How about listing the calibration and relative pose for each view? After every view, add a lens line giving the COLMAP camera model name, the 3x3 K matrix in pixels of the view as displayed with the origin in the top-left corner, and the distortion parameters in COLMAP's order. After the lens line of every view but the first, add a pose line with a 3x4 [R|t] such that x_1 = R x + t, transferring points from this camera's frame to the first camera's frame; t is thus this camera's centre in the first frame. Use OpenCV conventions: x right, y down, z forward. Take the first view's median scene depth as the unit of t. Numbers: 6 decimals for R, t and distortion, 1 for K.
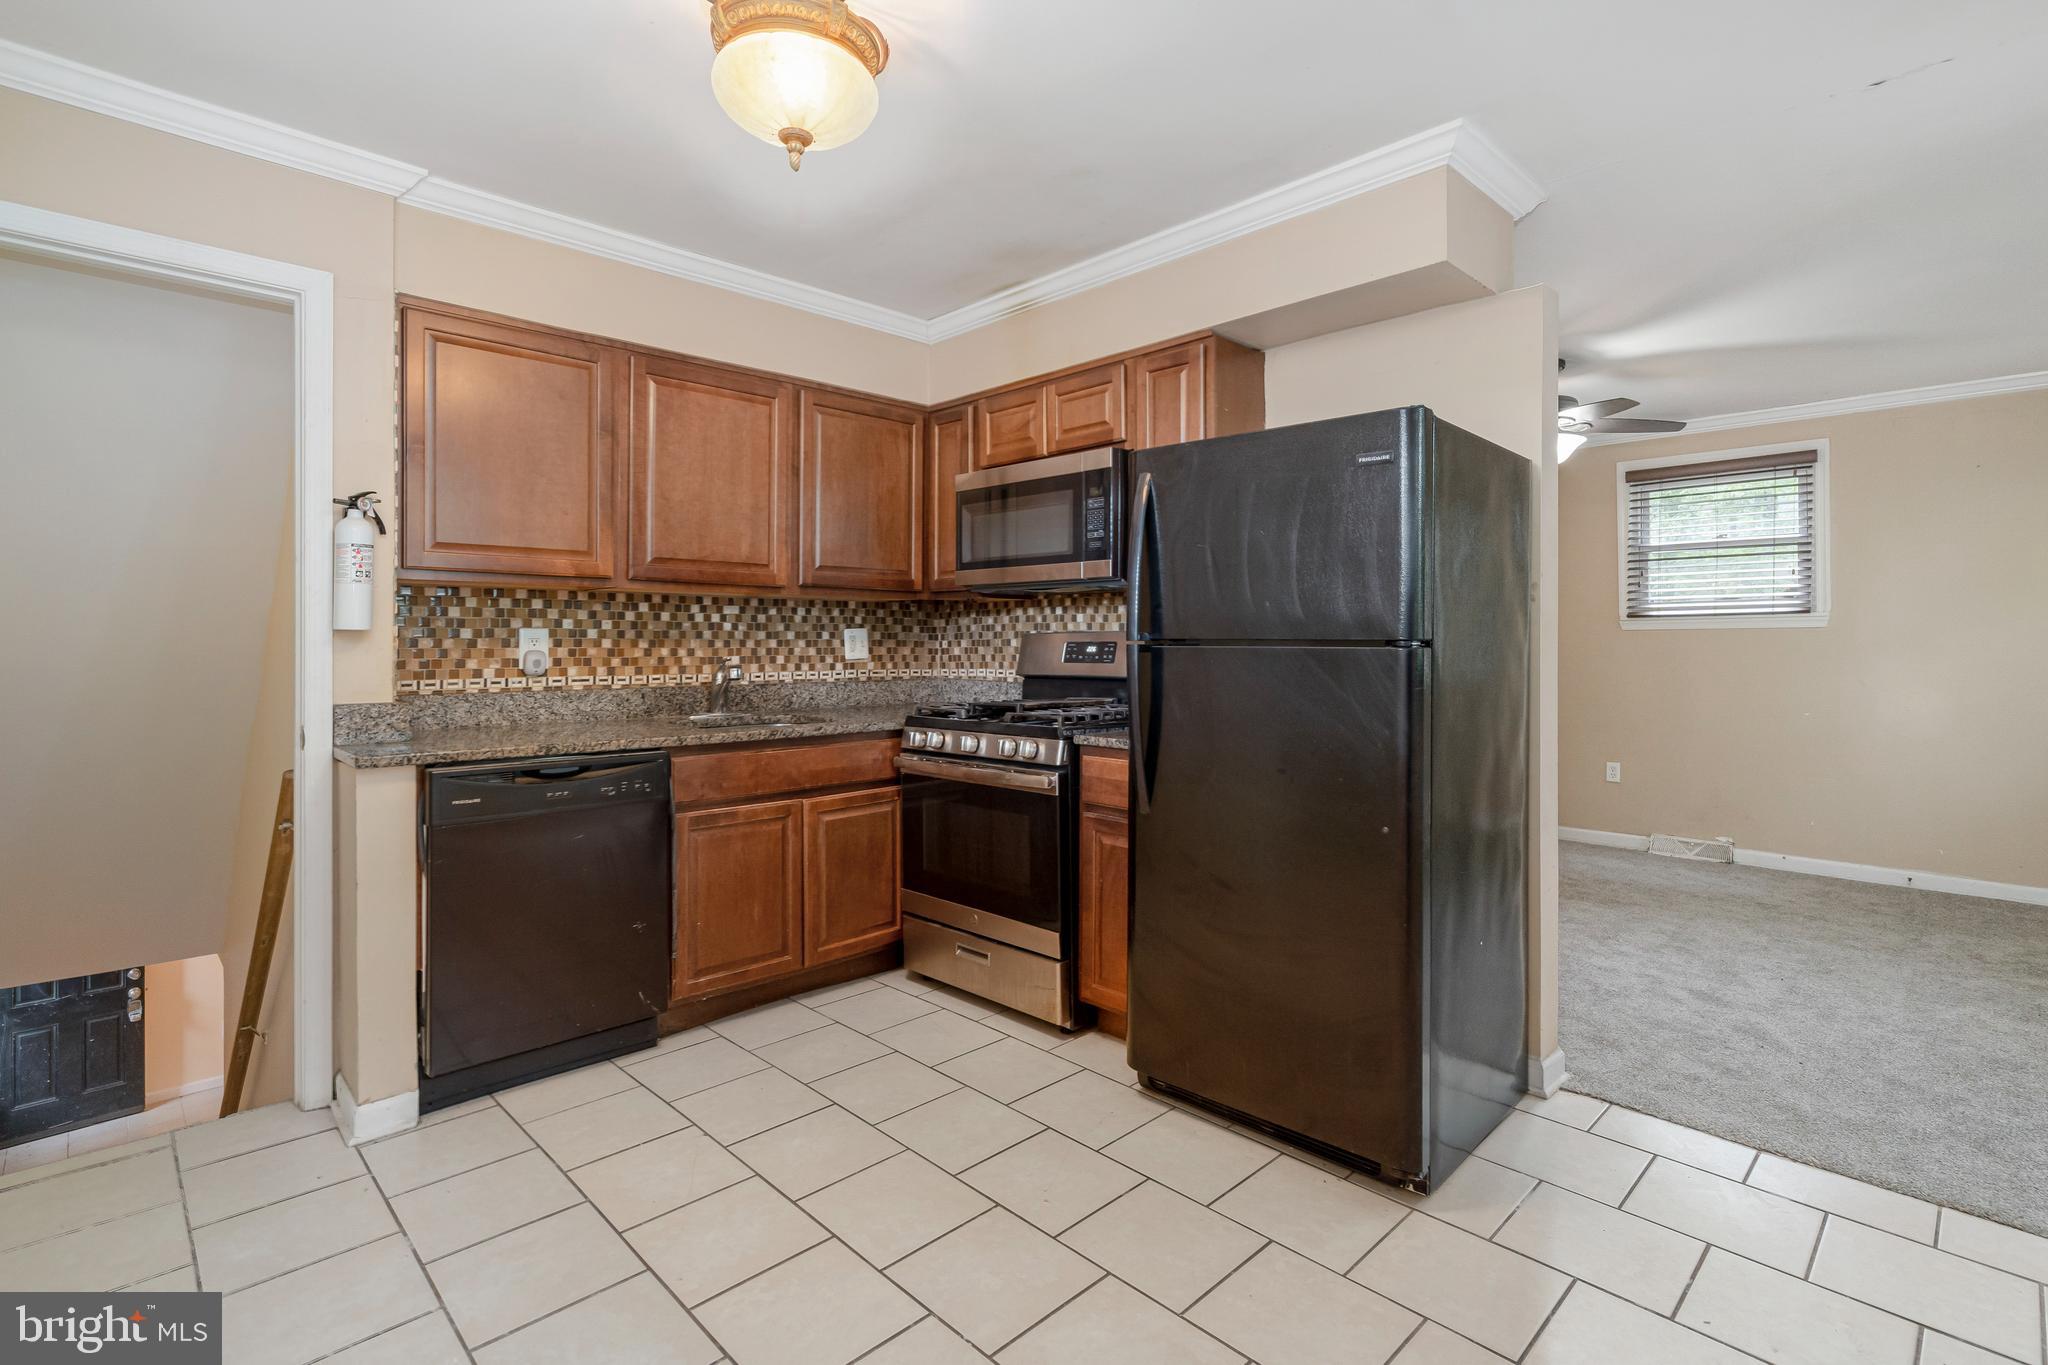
lens RADIAL K [[967.4, 0, 1021.0], [0, 967.4, 640.4], [0, 0, 1]] dist [-0.000727, 0.000512]
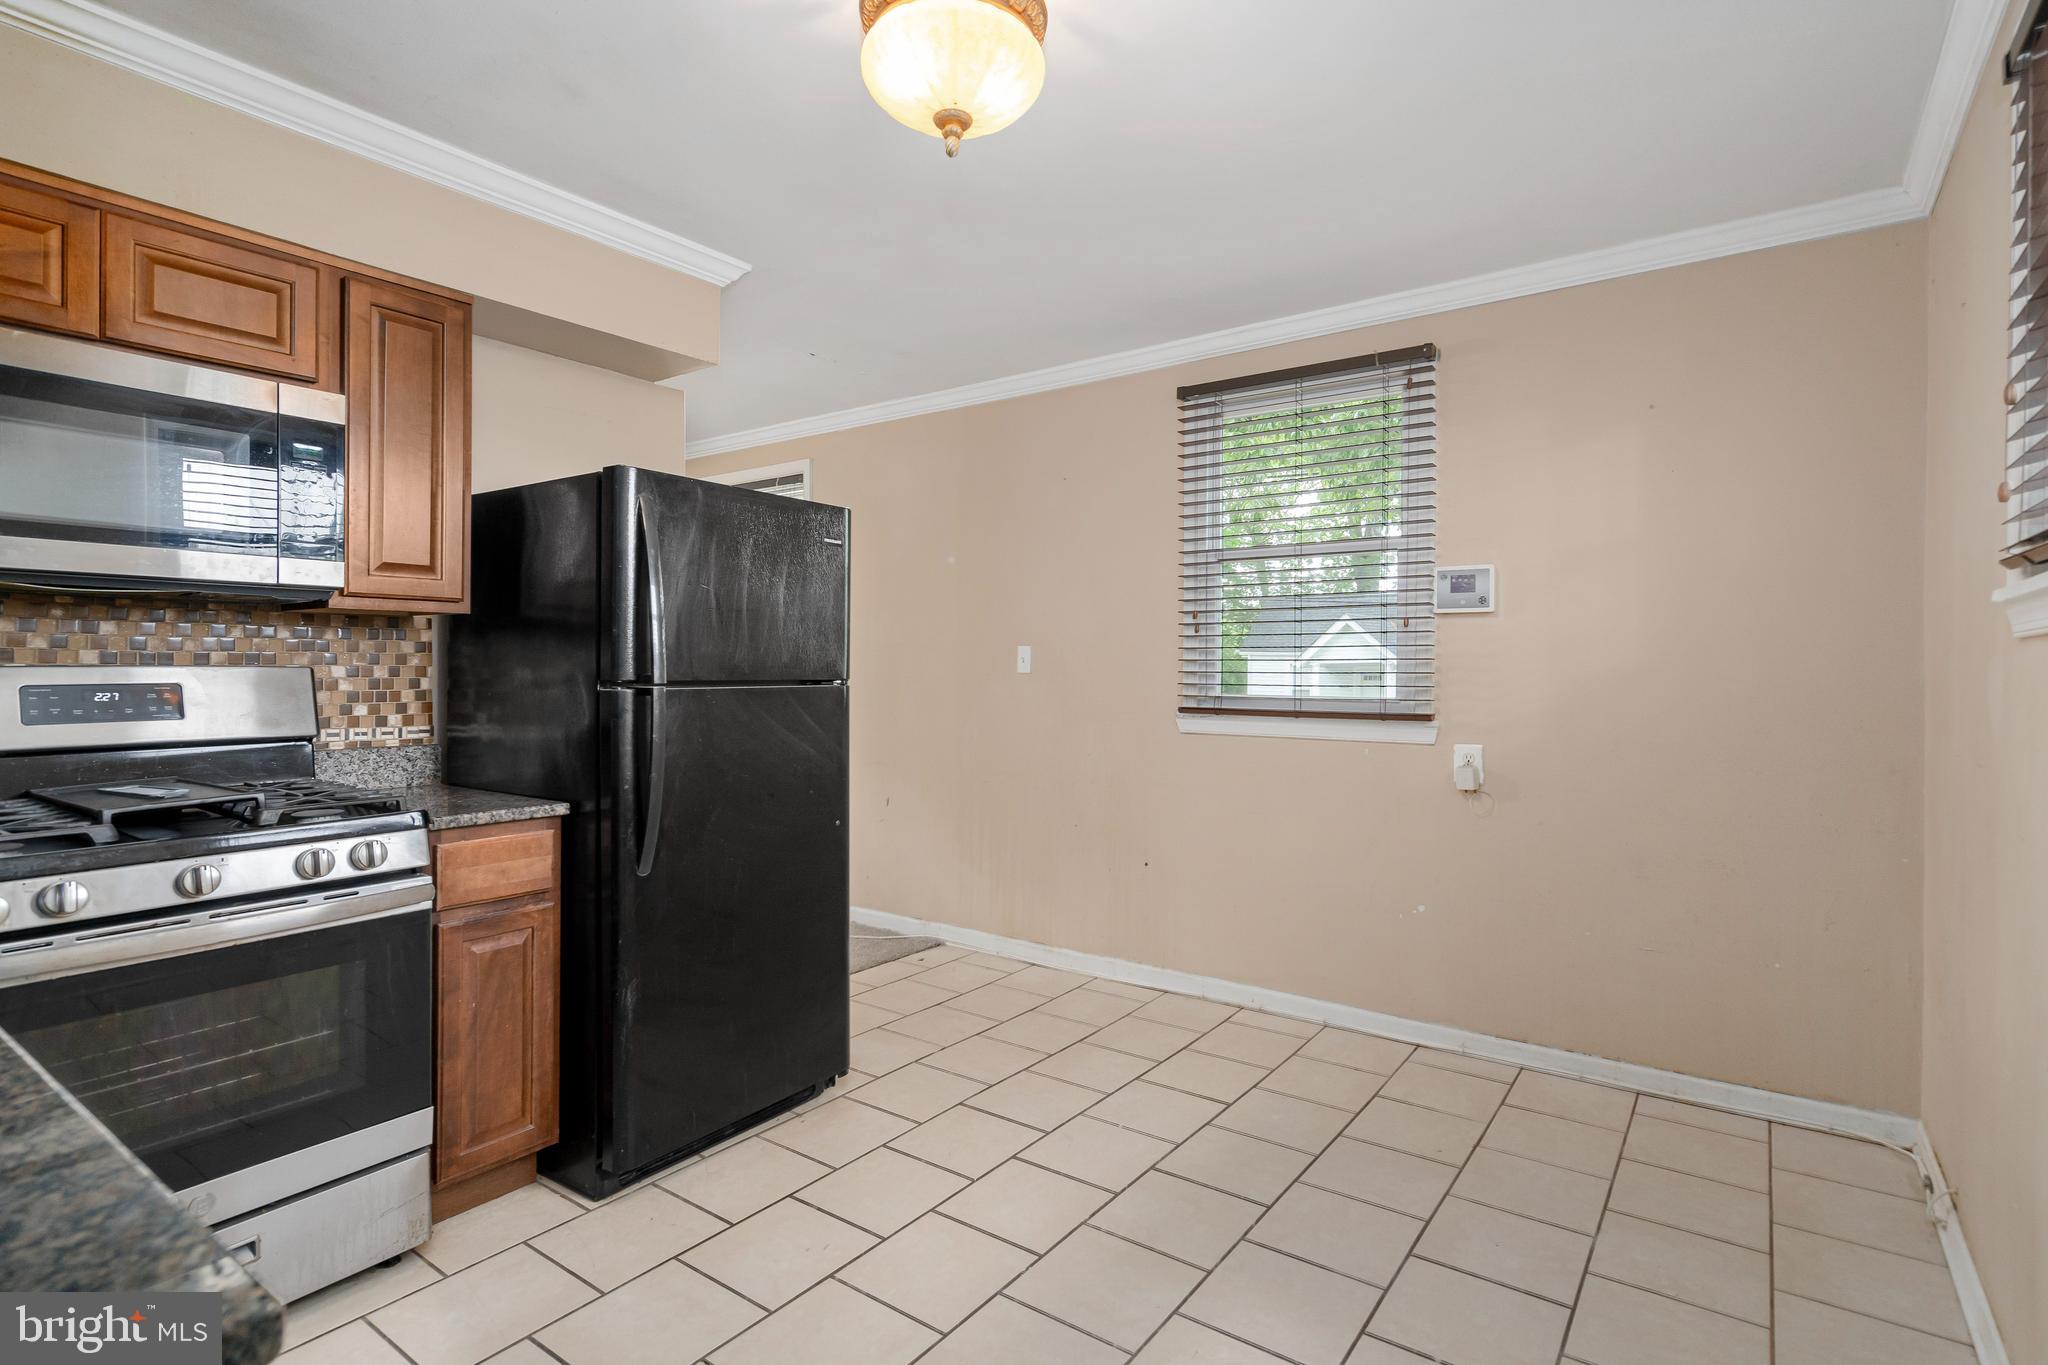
lens RADIAL K [[966.7, 0, 1027.4], [0, 966.7, 667.2], [0, 0, 1]] dist [-0.001528, 0.000530]
pose [[-0.149798, -0.003028, 0.988712, -0.585616], [-0.004308, 0.999988, 0.002410, -0.012269], [-0.988707, -0.003898, -0.149809, 0.566619]]
